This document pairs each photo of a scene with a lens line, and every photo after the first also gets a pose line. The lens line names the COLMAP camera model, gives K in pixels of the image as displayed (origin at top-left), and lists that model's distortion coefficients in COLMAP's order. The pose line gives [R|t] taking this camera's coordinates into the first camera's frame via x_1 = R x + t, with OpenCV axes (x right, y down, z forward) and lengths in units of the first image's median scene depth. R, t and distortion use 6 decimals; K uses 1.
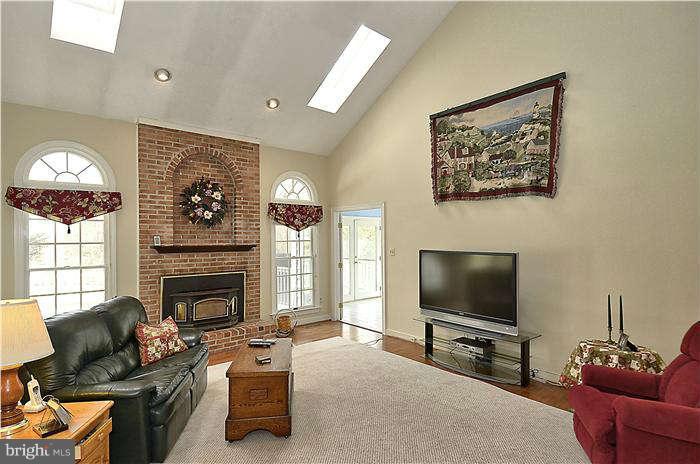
lens RADIAL K [[379.5, 0, 352.6], [0, 379.5, 233.3], [0, 0, 1]] dist [-0.001432, -0.000885]
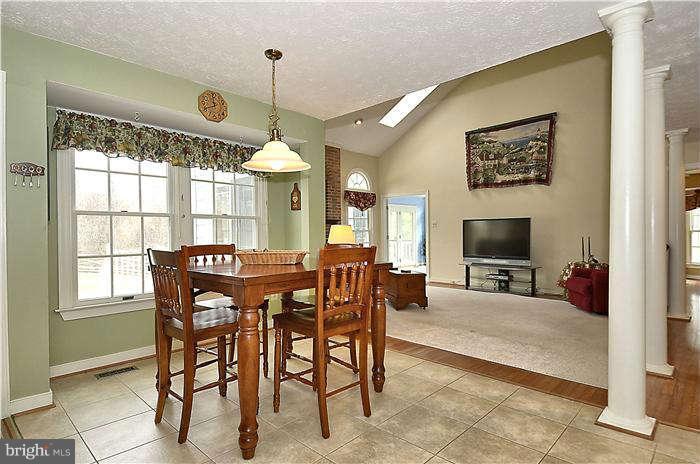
lens RADIAL K [[379.5, 0, 347.2], [0, 379.5, 232.7], [0, 0, 1]] dist [-0.001432, -0.000885]
pose [[0.996279, -0.005365, 0.086023, -0.442007], [0.004685, 0.999956, 0.008111, 0.084855], [-0.086063, -0.007678, 0.996260, -0.523552]]
